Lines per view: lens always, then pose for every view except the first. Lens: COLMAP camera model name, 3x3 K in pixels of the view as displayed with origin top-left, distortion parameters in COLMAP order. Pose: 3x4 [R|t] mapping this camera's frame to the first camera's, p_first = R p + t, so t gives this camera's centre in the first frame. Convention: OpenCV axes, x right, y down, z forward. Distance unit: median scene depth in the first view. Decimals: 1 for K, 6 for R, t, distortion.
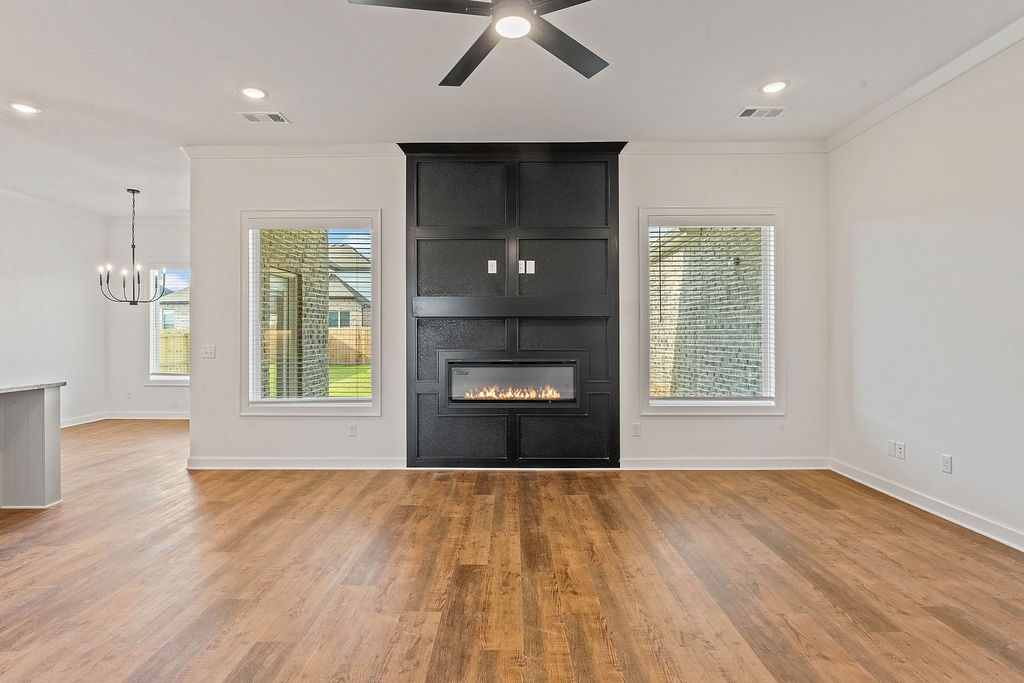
lens RADIAL K [[495.8, 0, 511.7], [0, 495.8, 339.2], [0, 0, 1]] dist [-0.000126, -0.000476]
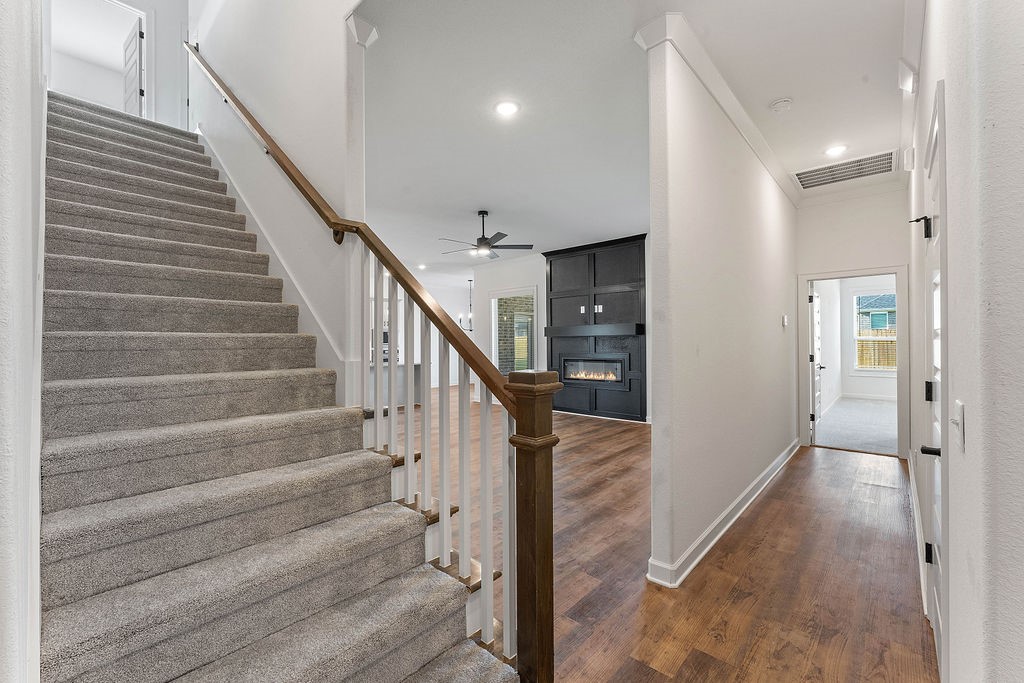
lens RADIAL K [[420.4, 0, 513.4], [0, 420.4, 341.1], [0, 0, 1]] dist [0.001901, 0.000183]
pose [[0.754554, -0.009389, -0.656171, 1.320092], [0.008325, 0.999954, -0.004736, -0.029917], [0.656185, -0.001889, 0.754597, -0.646165]]
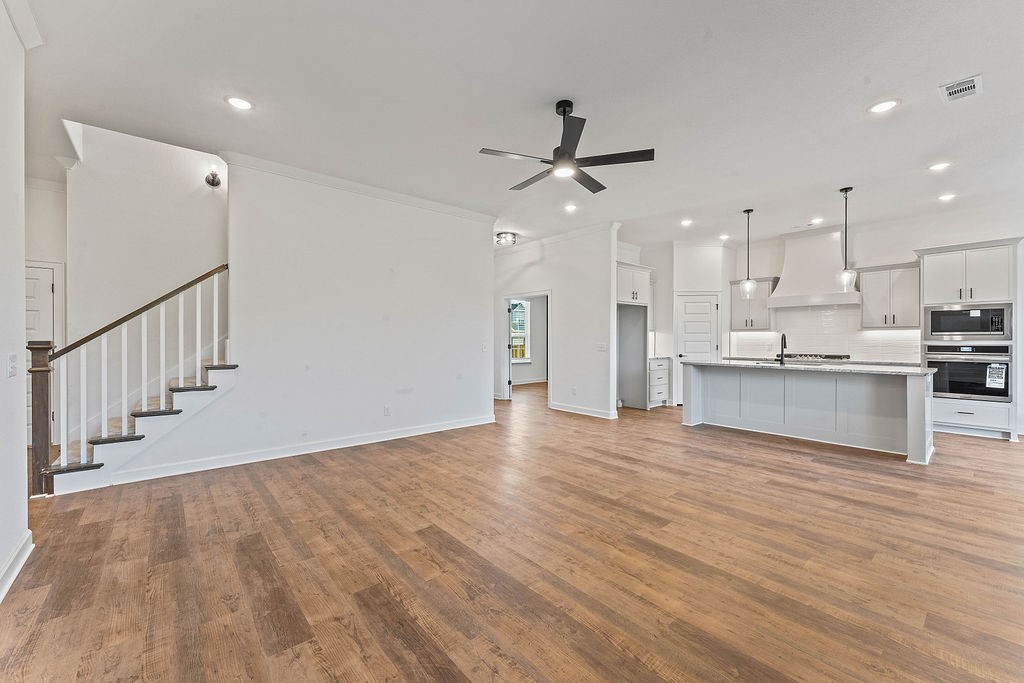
lens RADIAL K [[420.4, 0, 511.0], [0, 420.4, 338.4], [0, 0, 1]] dist [0.001901, 0.000183]
pose [[-0.755570, -0.000249, -0.655067, 0.812300], [-0.003462, 0.999987, 0.003613, -0.007246], [0.655058, 0.004998, -0.755562, 1.395871]]
